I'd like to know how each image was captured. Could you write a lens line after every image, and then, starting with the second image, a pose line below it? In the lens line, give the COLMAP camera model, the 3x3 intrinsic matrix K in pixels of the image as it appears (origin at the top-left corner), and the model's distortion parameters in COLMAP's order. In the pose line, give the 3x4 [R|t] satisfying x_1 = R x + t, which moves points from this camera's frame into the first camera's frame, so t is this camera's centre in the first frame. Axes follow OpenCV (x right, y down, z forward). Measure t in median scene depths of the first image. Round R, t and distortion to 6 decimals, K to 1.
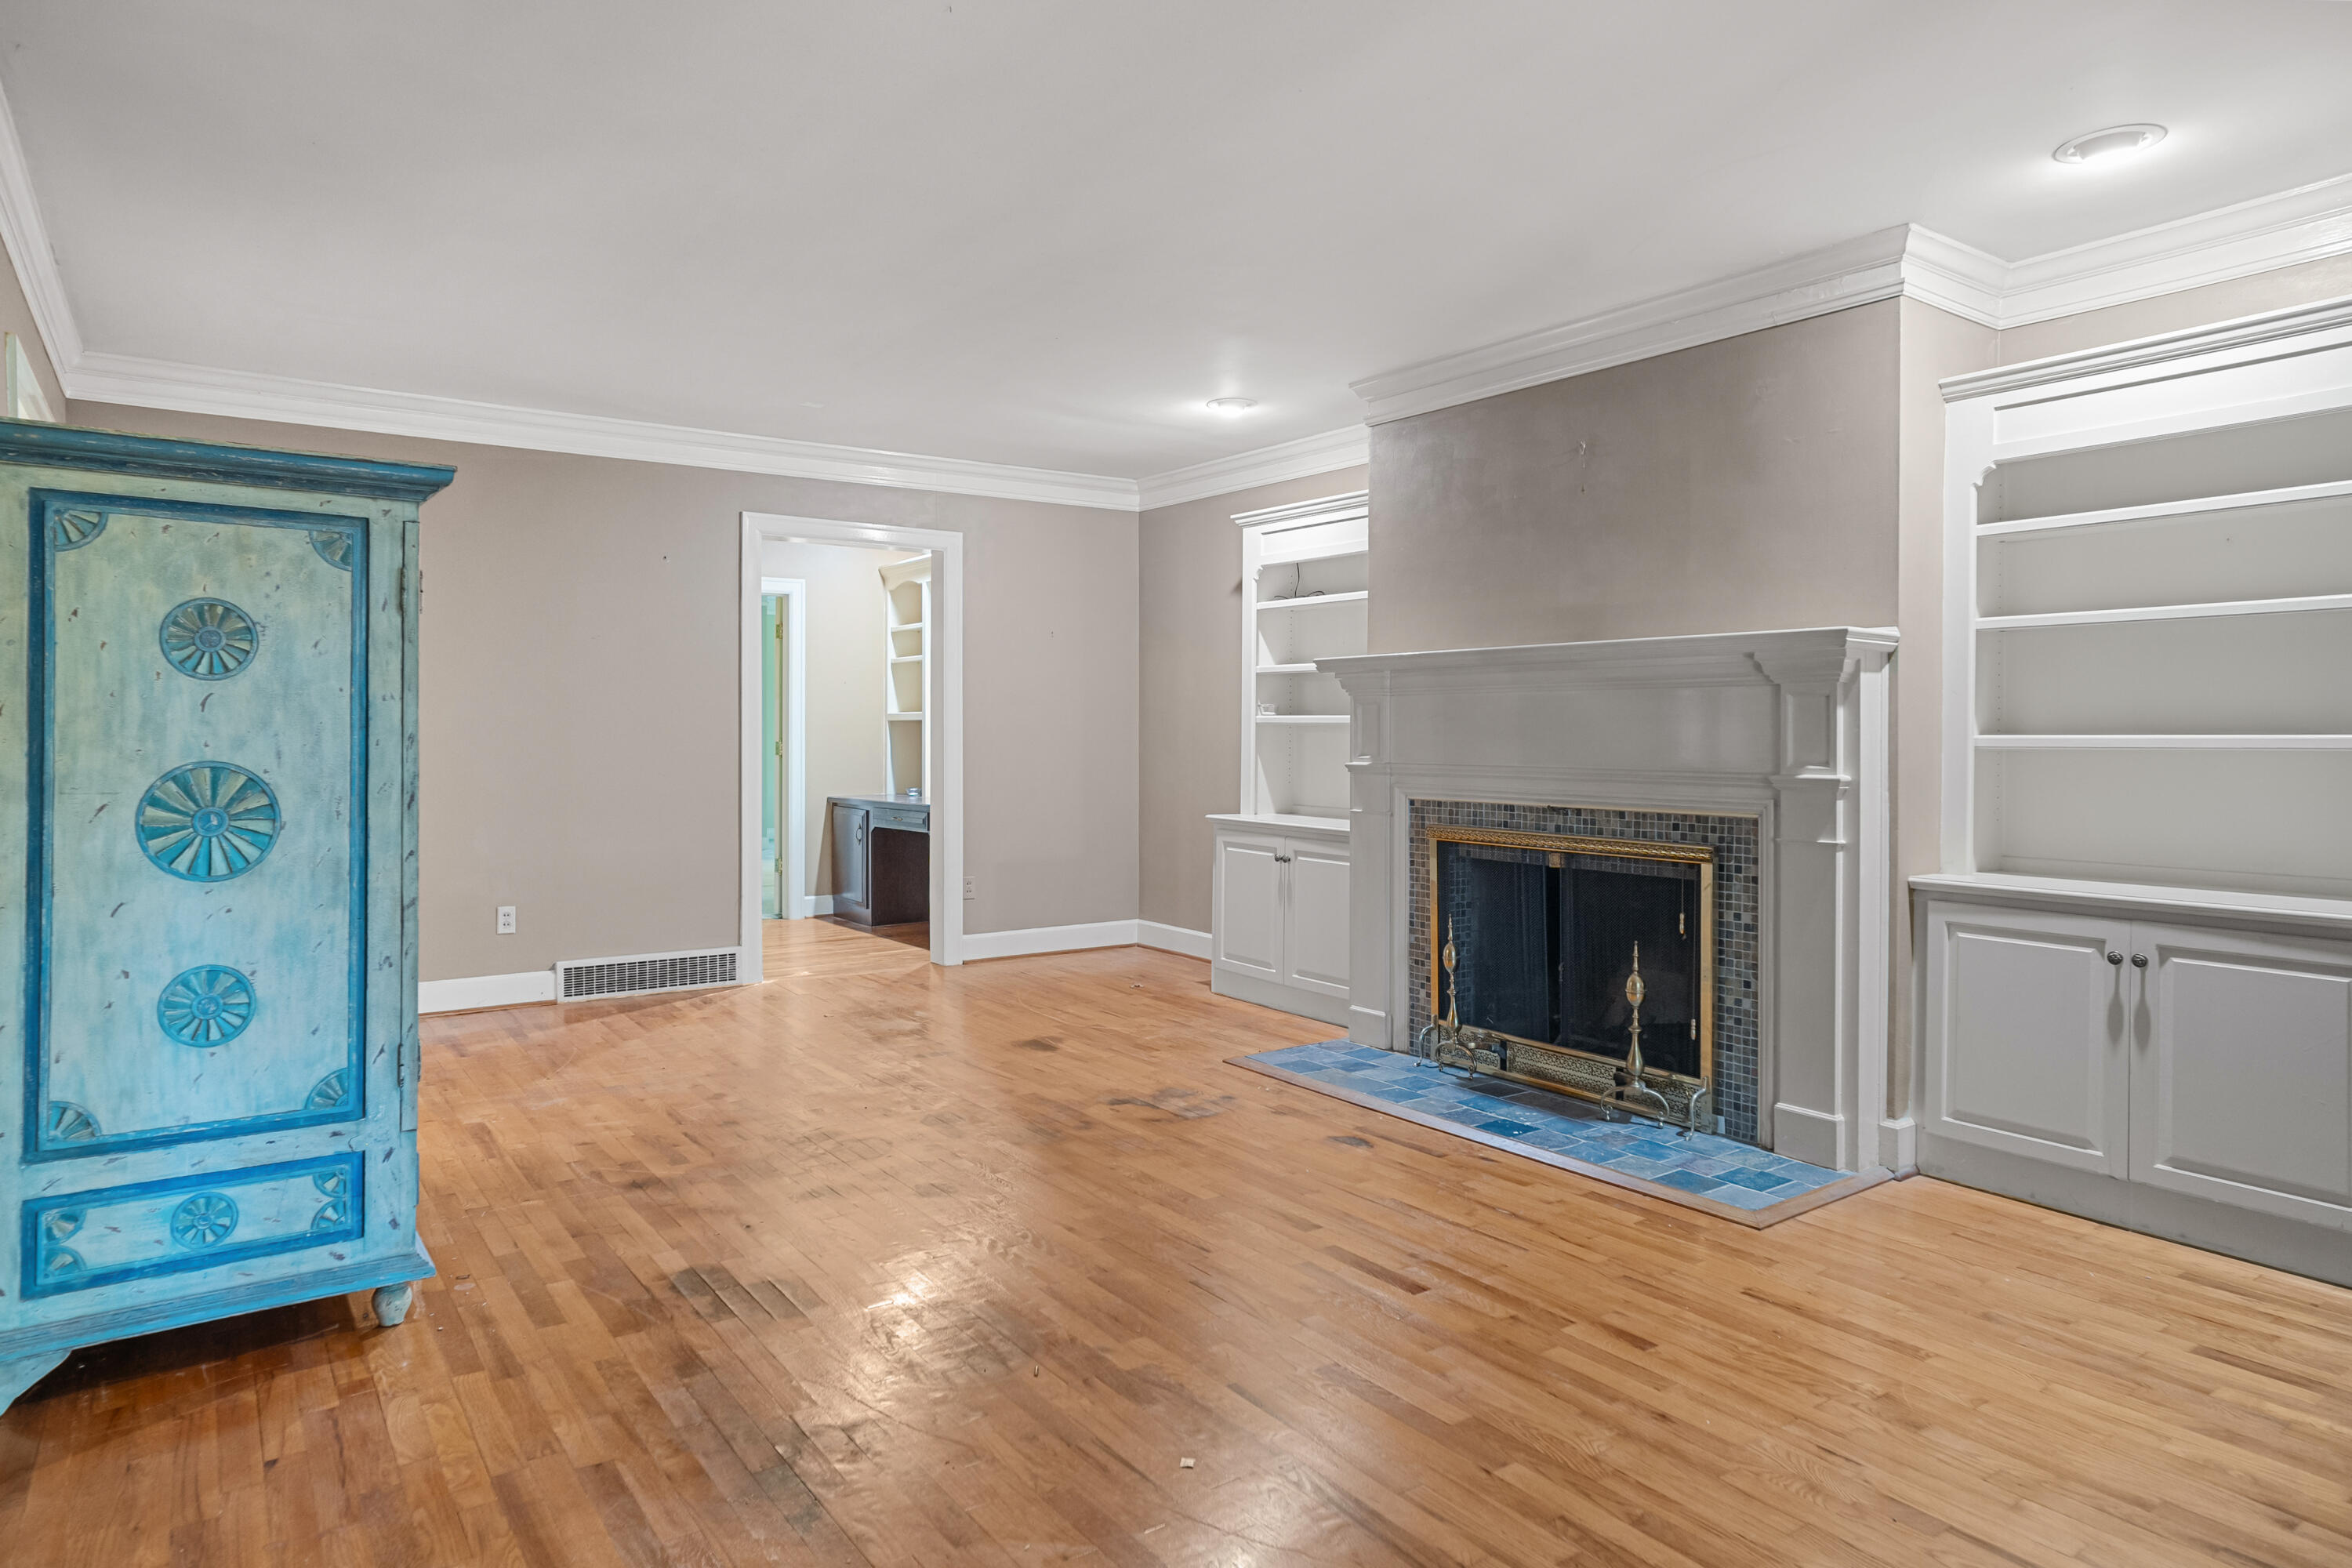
lens RADIAL K [[1397.6, 0, 1176.0], [0, 1397.6, 784.0], [0, 0, 1]] dist [-0.033690, 0.000088]
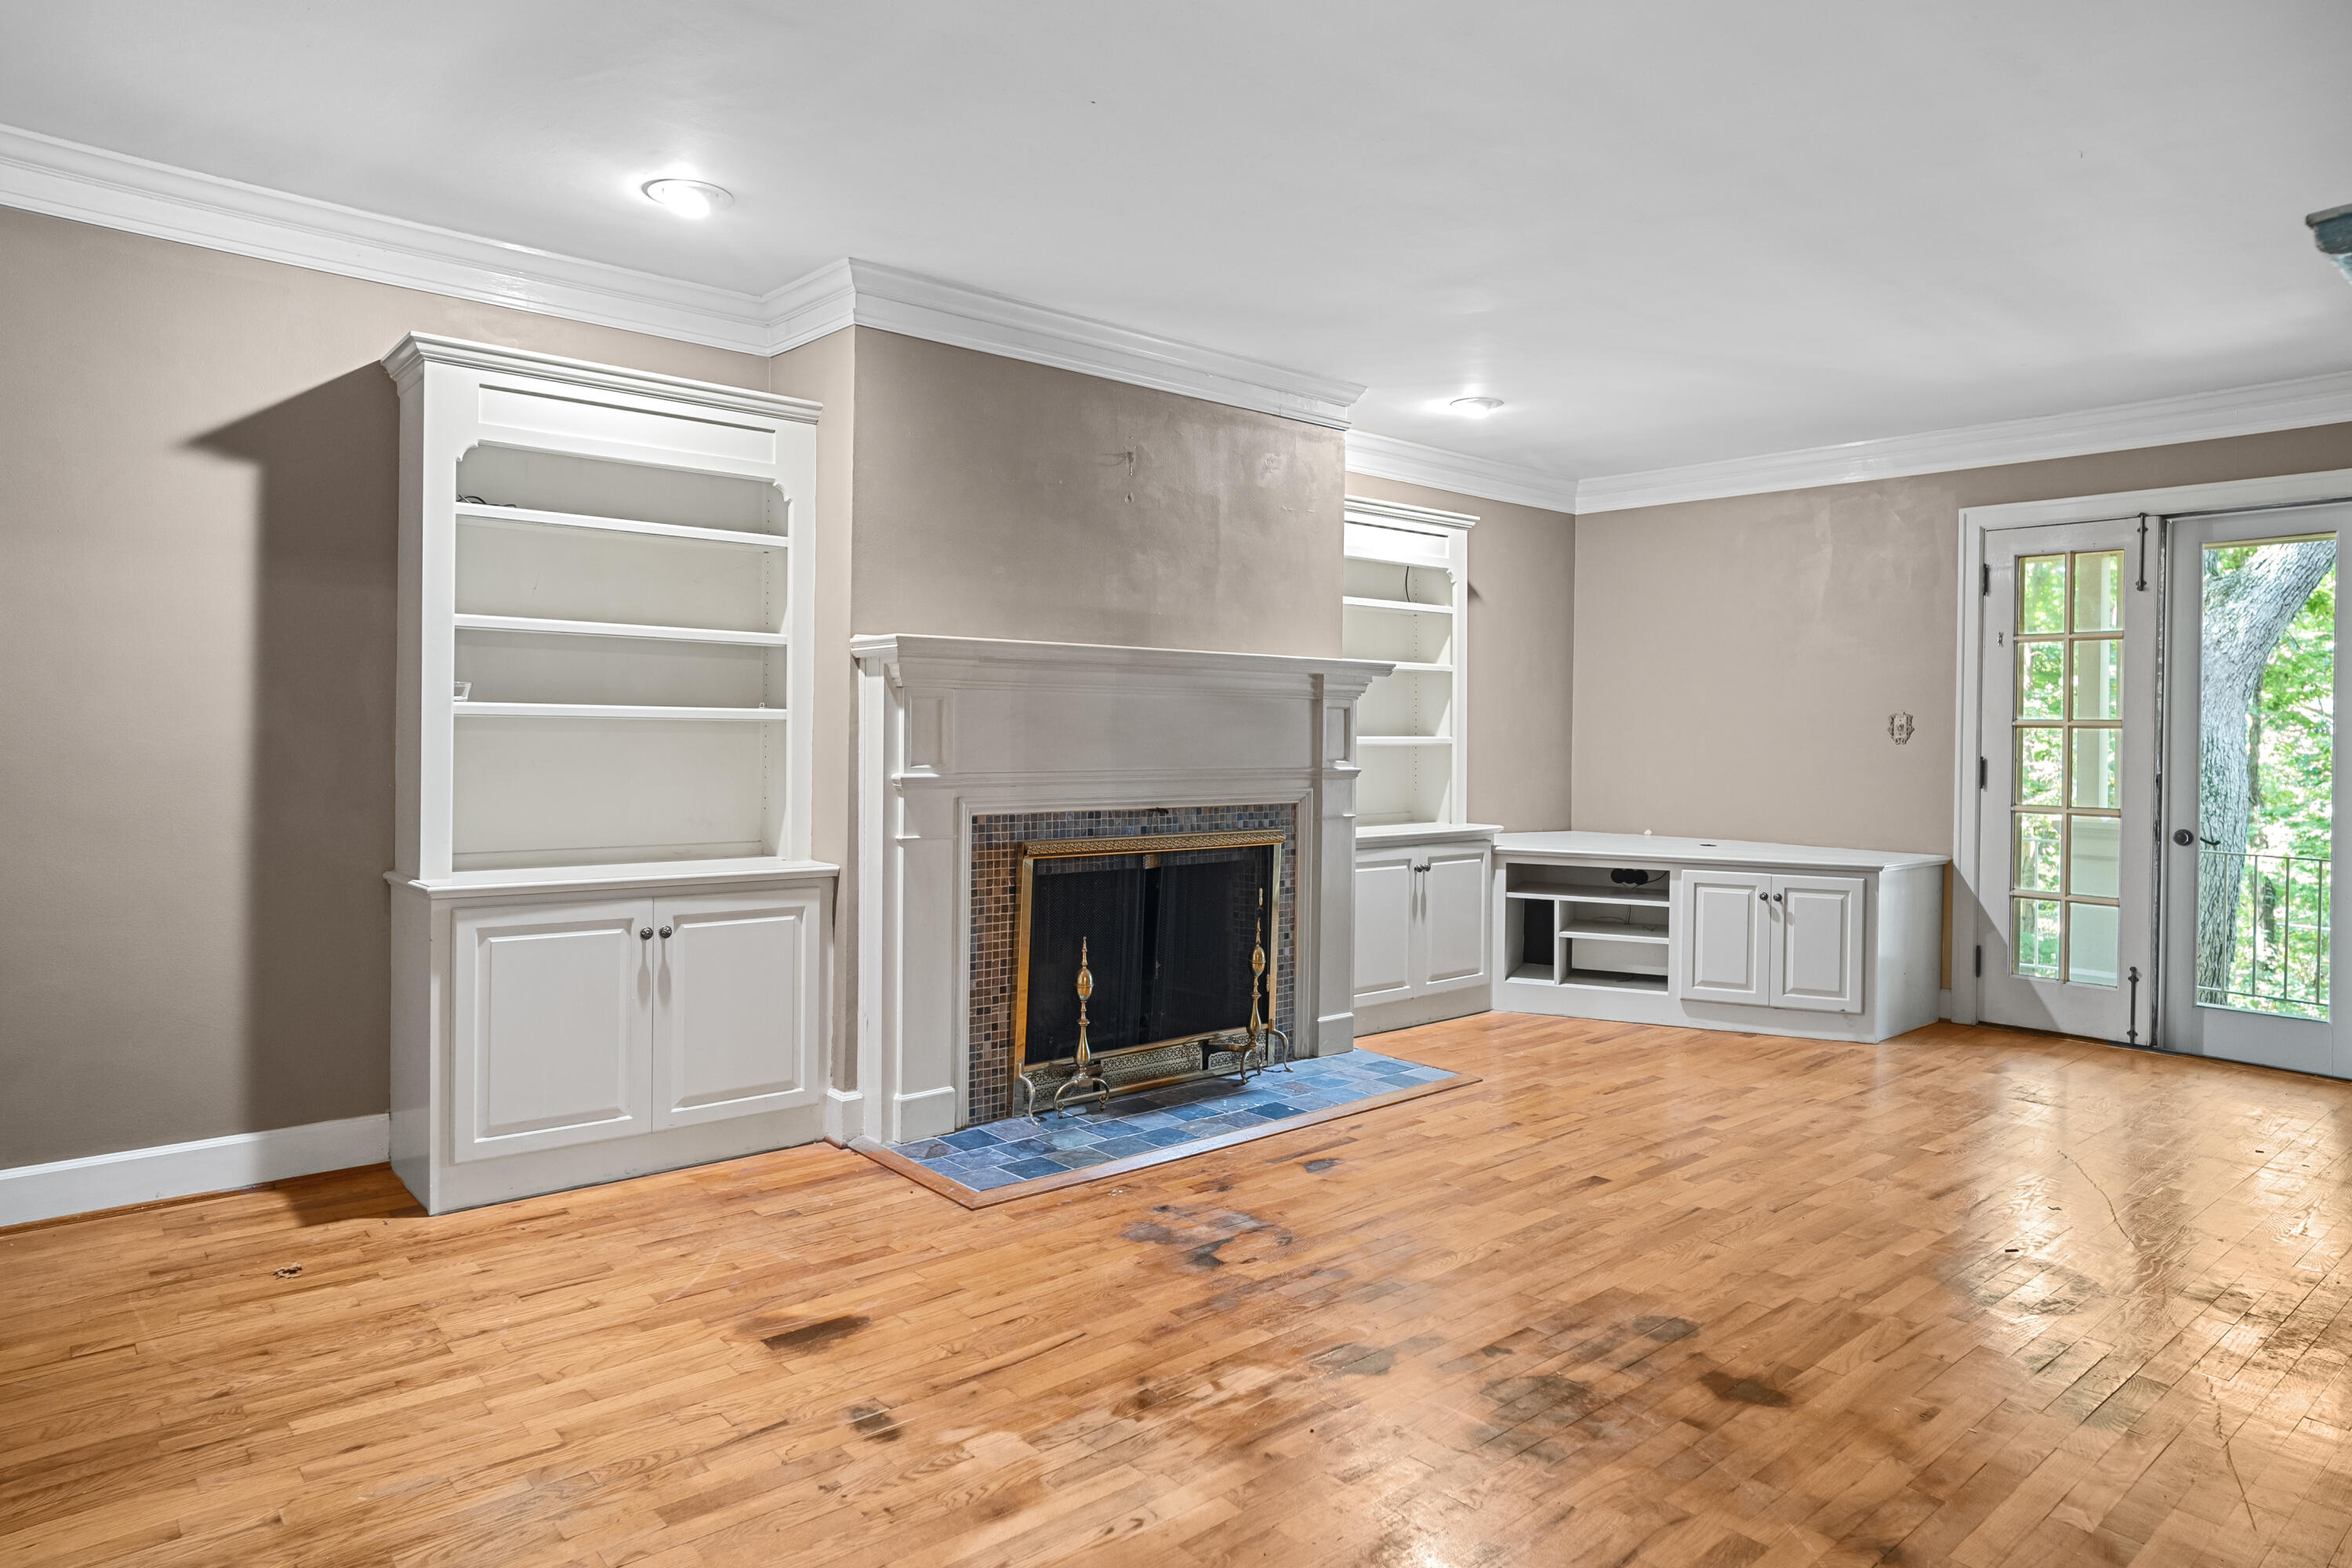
lens RADIAL K [[1391.3, 0, 1173.4], [0, 1391.3, 748.8], [0, 0, 1]] dist [-0.029393, 0.001135]
pose [[-0.077042, -0.013616, 0.996935, -0.702466], [0.030418, 0.999409, 0.016000, -0.040792], [-0.996564, 0.031557, -0.076582, 1.008956]]
